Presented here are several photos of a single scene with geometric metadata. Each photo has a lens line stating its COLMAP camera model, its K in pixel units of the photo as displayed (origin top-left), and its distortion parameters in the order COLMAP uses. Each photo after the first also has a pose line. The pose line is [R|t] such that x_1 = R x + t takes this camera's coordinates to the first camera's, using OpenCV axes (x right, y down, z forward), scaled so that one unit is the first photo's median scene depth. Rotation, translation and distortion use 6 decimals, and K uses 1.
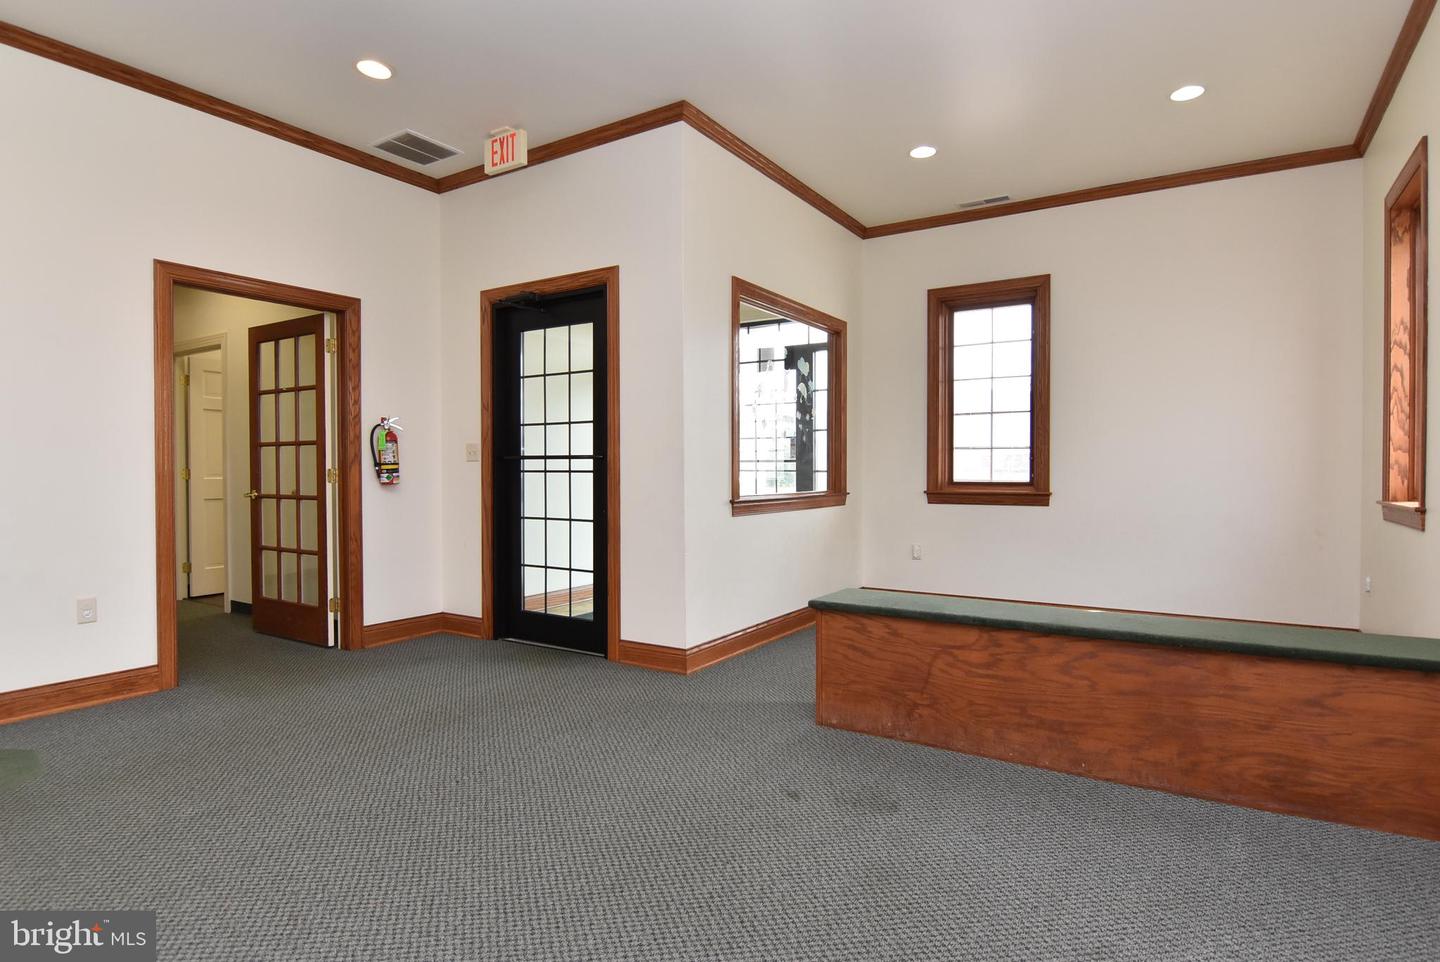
lens RADIAL K [[766.5, 0, 721.6], [0, 766.5, 480.8], [0, 0, 1]] dist [0.000272, -0.011592]
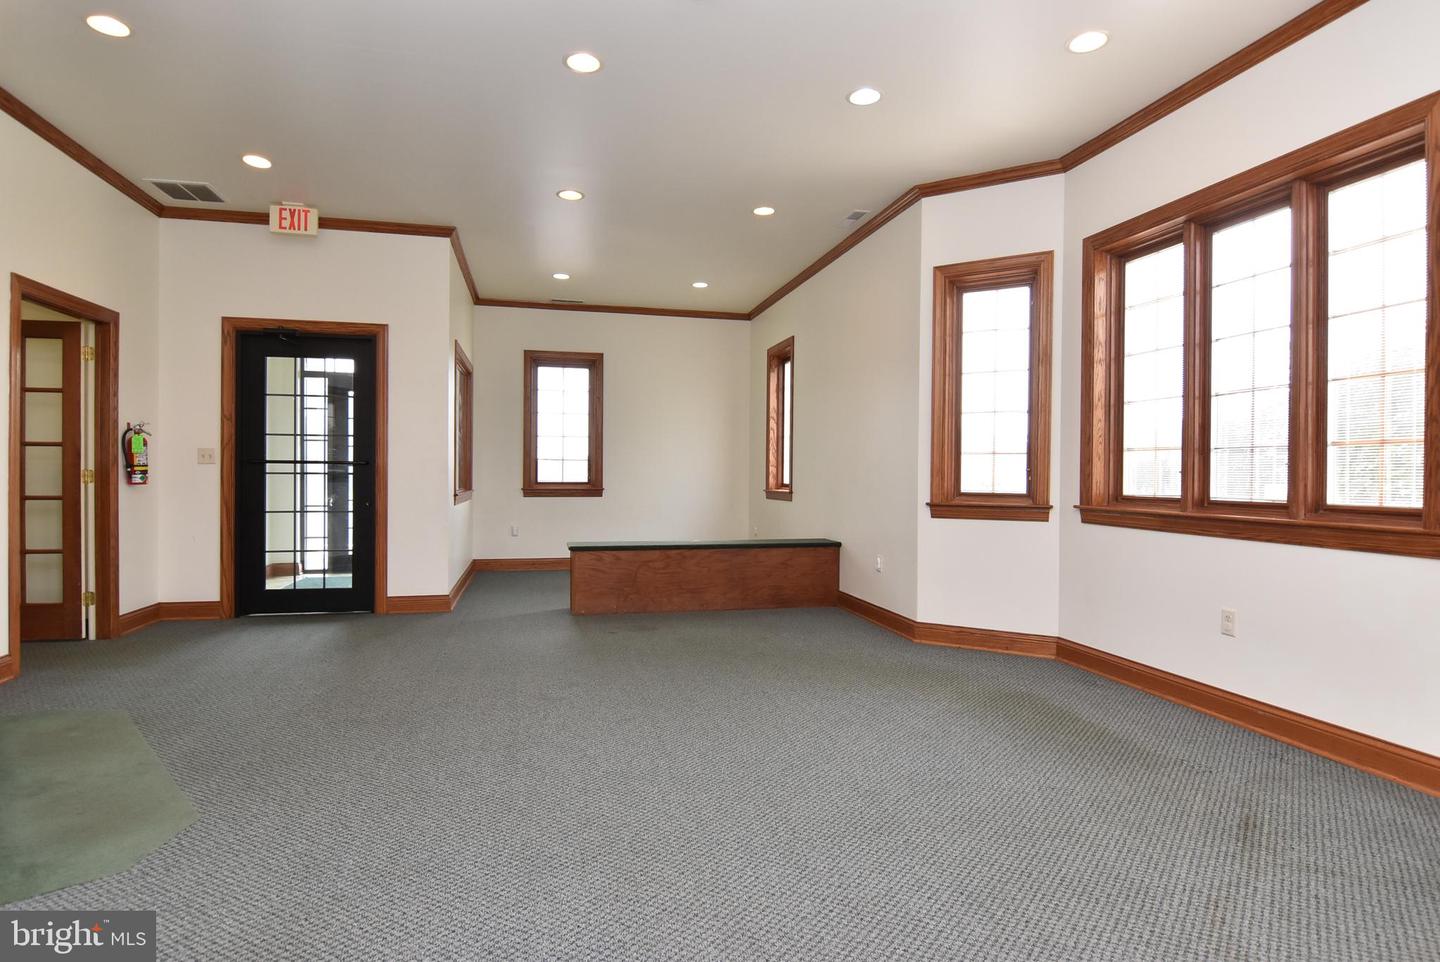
lens RADIAL K [[766.5, 0, 719.3], [0, 766.5, 476.5], [0, 0, 1]] dist [0.000272, -0.011592]
pose [[0.701383, 0.003264, 0.712777, -0.650381], [0.003978, 0.999956, -0.008494, 0.006205], [-0.712773, 0.008793, 0.701339, -0.360493]]
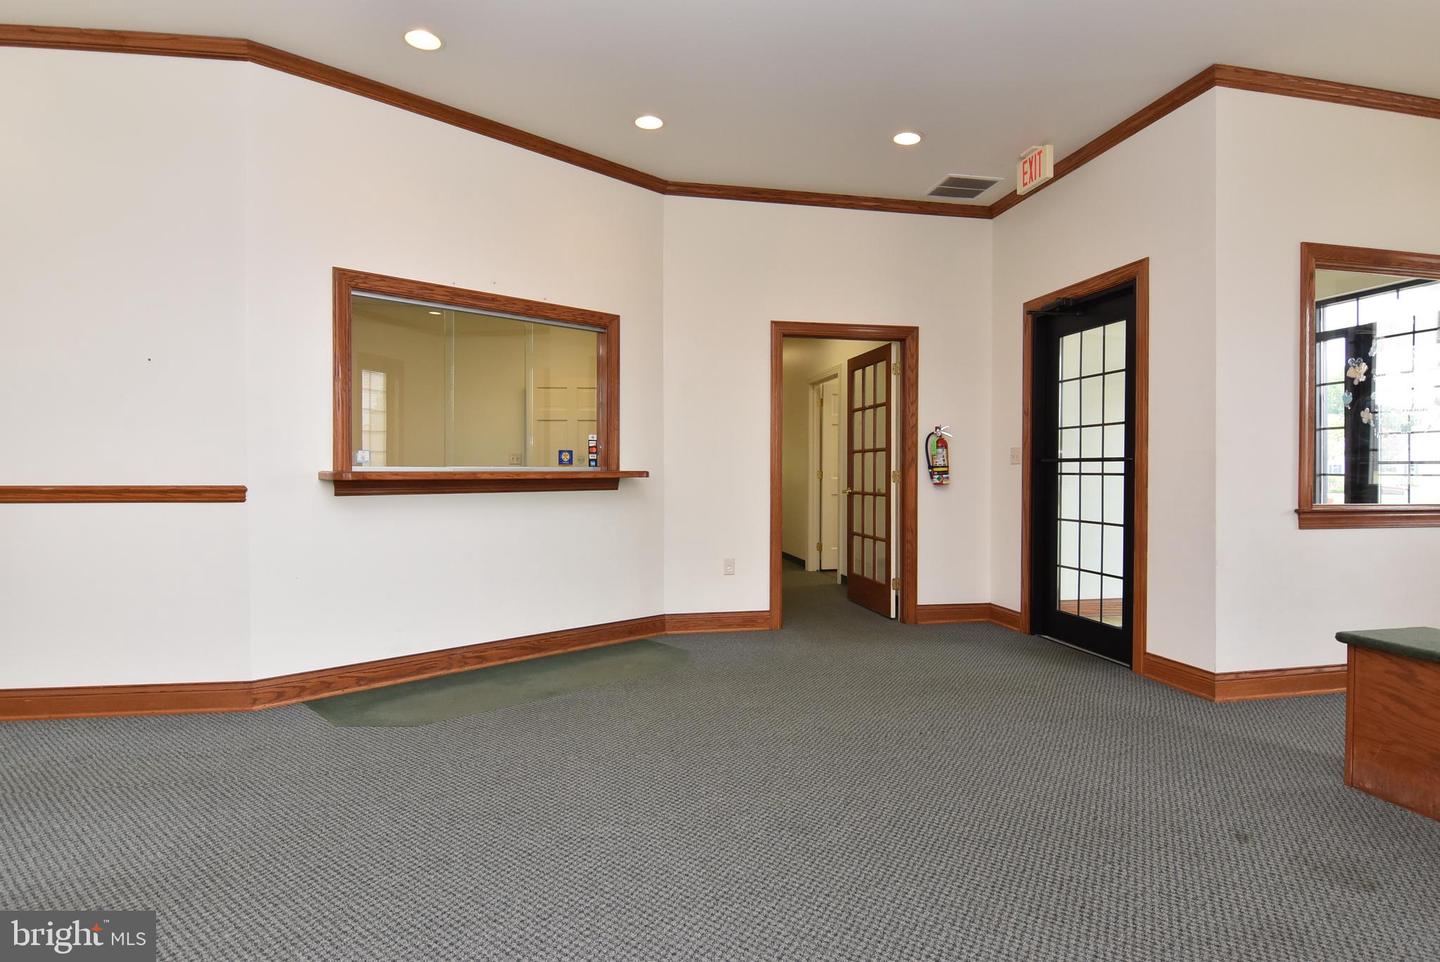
lens RADIAL K [[766.5, 0, 730.3], [0, 766.5, 480.7], [0, 0, 1]] dist [0.000272, -0.011592]
pose [[0.700406, 0.012012, -0.713644, 0.170590], [-0.014806, 0.999888, 0.002298, 0.000906], [0.713591, 0.008957, 0.700505, -0.029132]]
